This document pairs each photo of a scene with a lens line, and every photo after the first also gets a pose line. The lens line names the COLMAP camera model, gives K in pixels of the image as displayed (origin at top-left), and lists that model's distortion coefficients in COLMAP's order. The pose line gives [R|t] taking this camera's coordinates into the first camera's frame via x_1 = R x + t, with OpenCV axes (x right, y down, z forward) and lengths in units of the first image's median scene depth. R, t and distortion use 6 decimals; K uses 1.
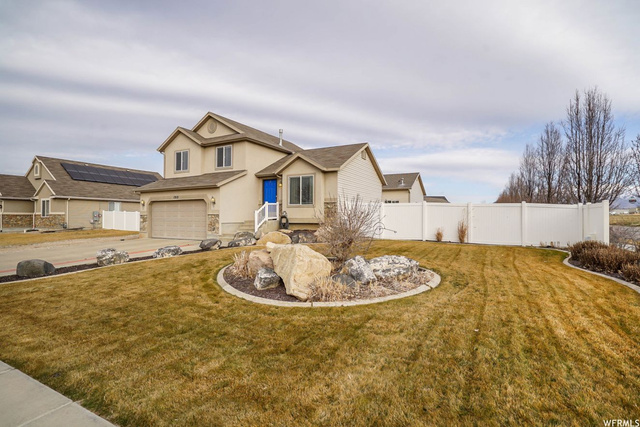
lens RADIAL K [[314.7, 0, 320.0], [0, 314.7, 213.5], [0, 0, 1]] dist [-0.003273, -0.000196]
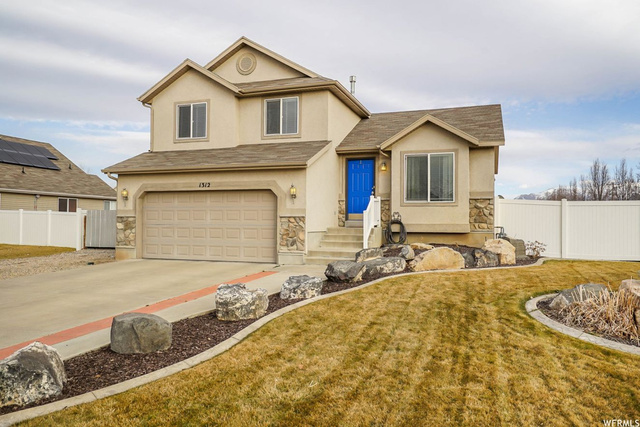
lens RADIAL K [[467.5, 0, 320.0], [0, 467.5, 213.5], [0, 0, 1]] dist [0.043242, -0.000173]
pose [[0.986310, 0.010559, 0.164565, -0.382429], [-0.009182, 0.999916, -0.009126, 0.004091], [-0.164648, 0.007490, 0.986324, 0.148332]]
